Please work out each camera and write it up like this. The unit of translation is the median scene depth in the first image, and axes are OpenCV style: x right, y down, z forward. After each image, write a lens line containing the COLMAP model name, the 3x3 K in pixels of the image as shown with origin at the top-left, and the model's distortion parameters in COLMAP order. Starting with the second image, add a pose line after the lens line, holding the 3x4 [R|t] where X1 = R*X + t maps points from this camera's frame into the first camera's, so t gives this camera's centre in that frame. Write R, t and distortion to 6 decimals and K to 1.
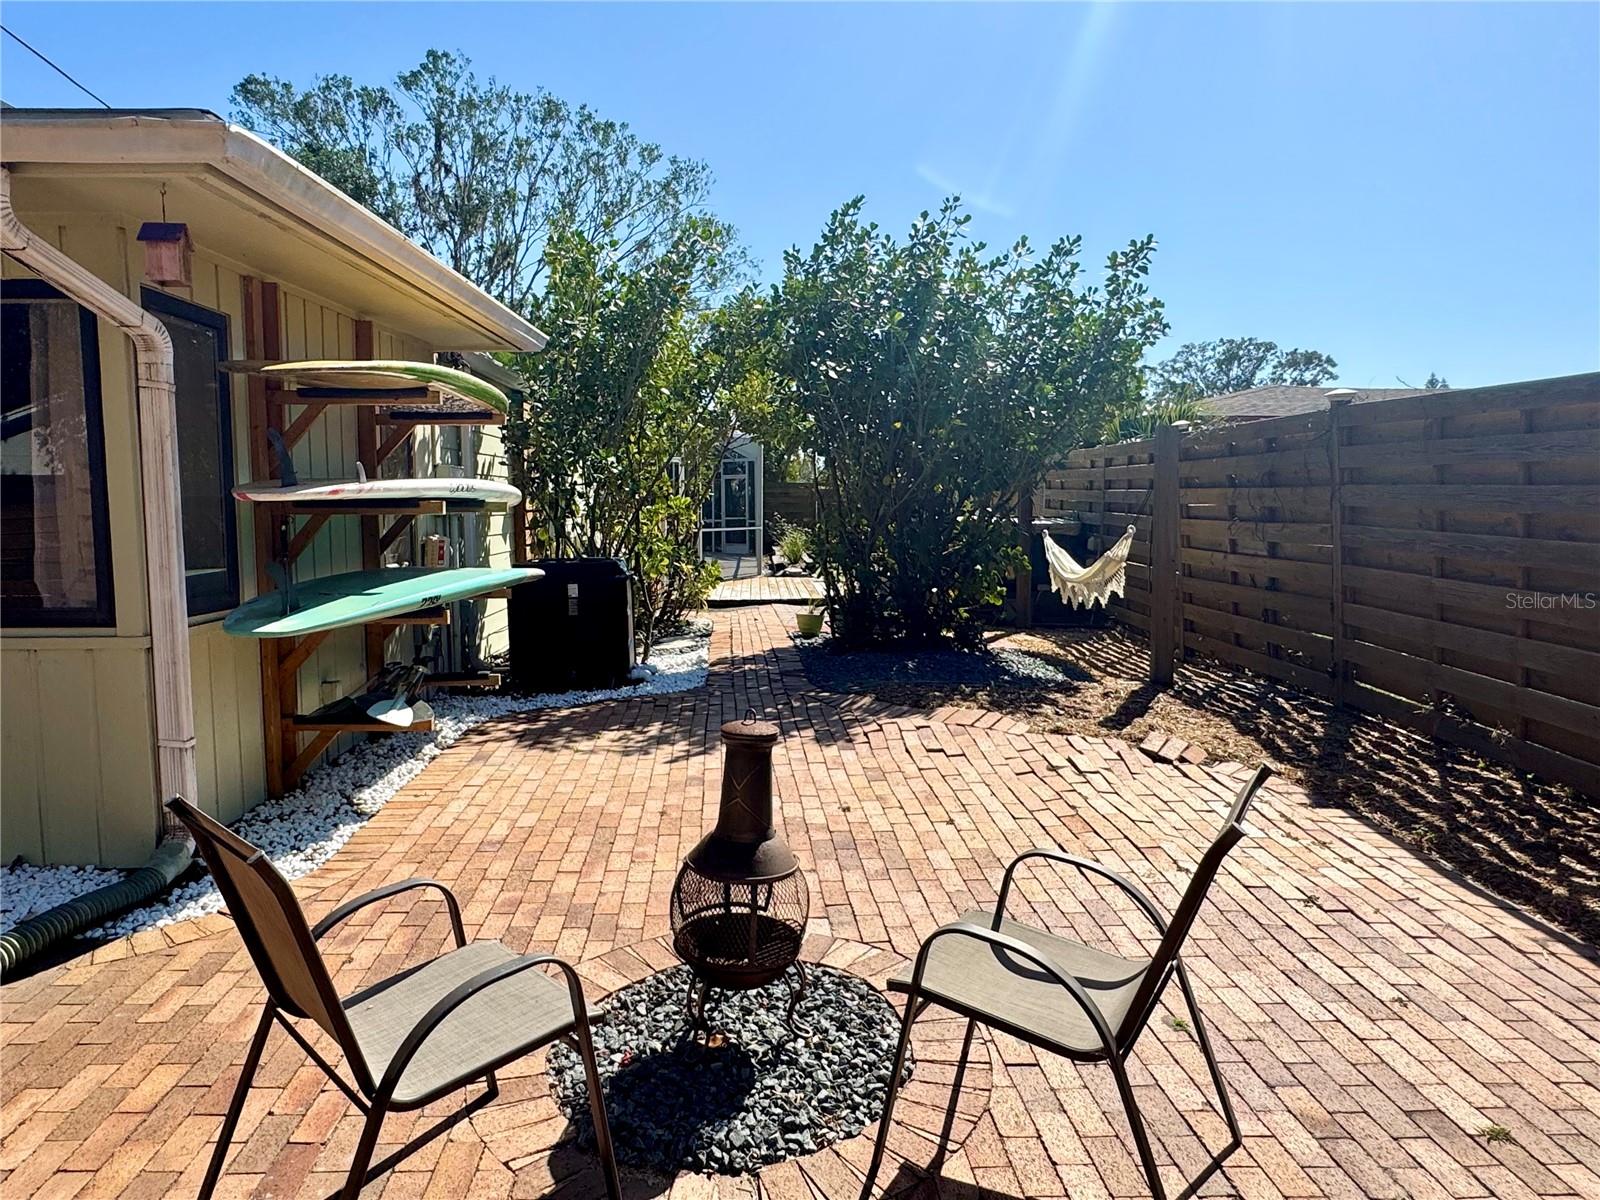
lens RADIAL K [[1056.3, 0, 793.0], [0, 1056.3, 599.0], [0, 0, 1]] dist [-0.004715, -0.001137]
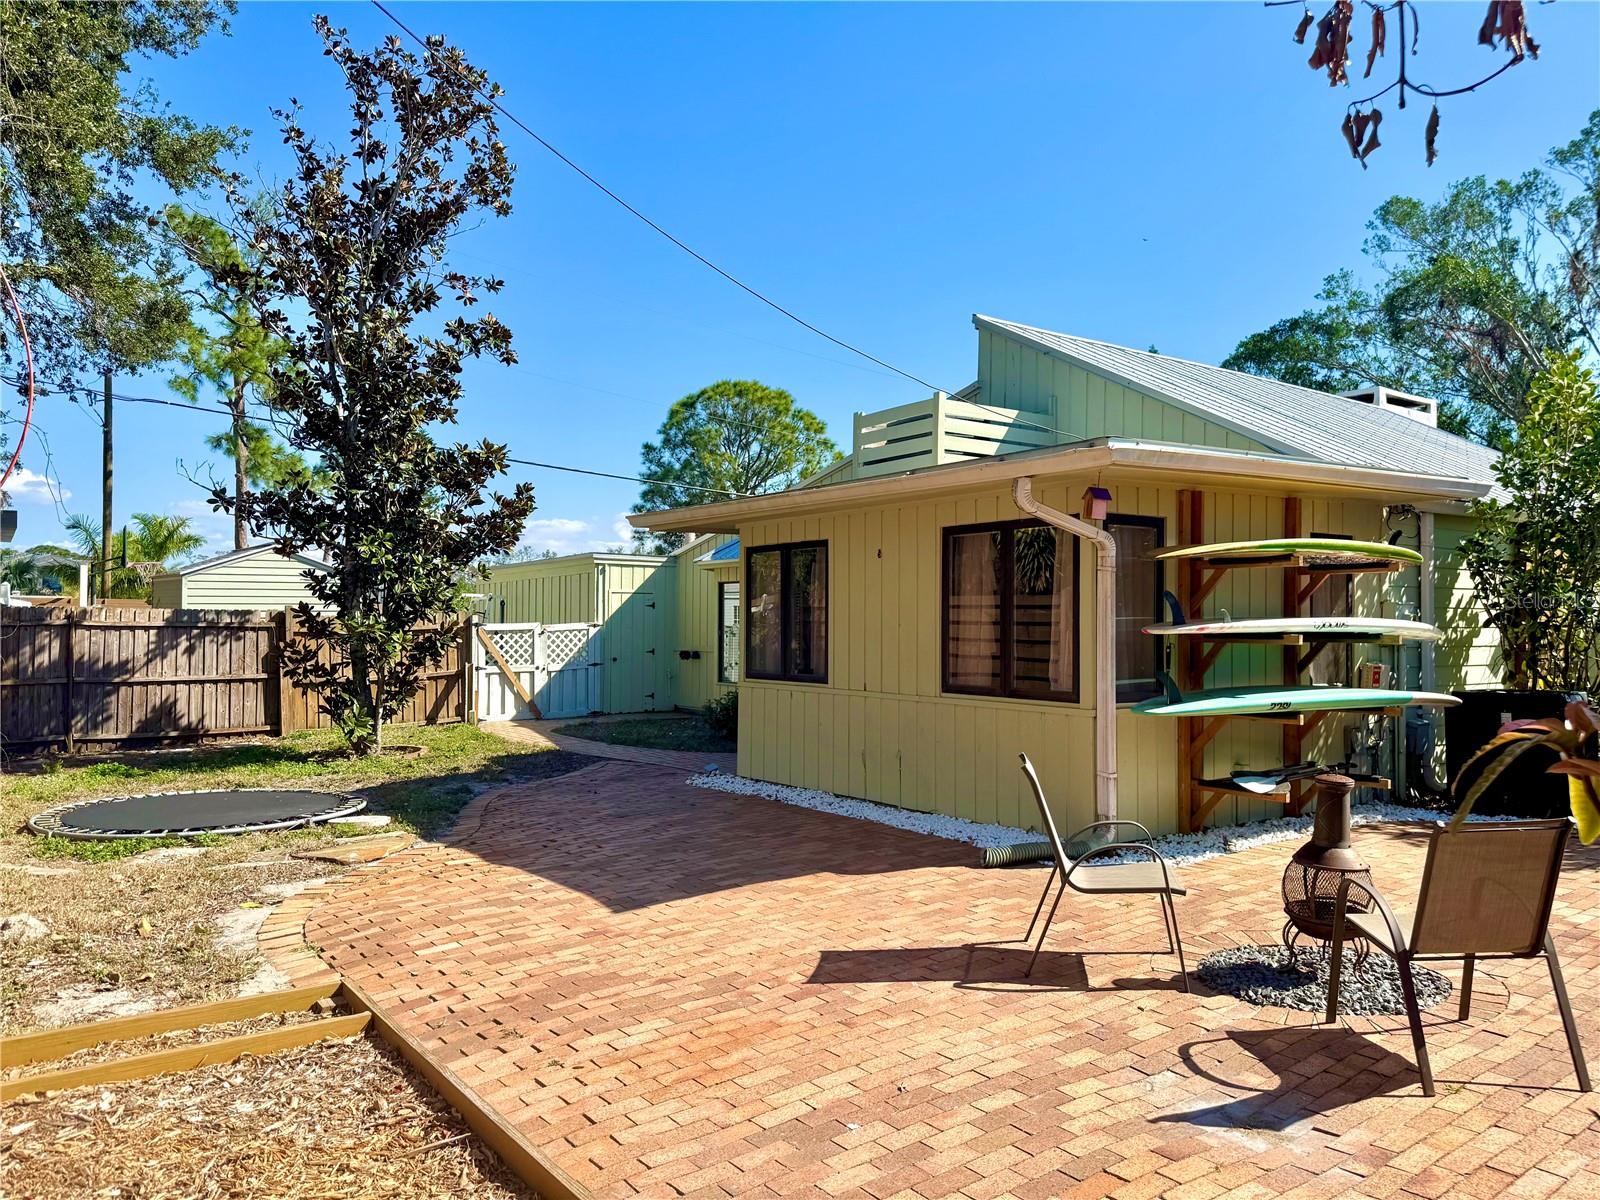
lens RADIAL K [[1127.3, 0, 799.3], [0, 1127.3, 607.5], [0, 0, 1]] dist [0.003697, -0.000461]
pose [[0.580668, -0.003453, -0.814133, 0.514411], [-0.084834, 0.994291, -0.064724, 0.023261], [0.809708, 0.106650, 0.577060, -0.405512]]
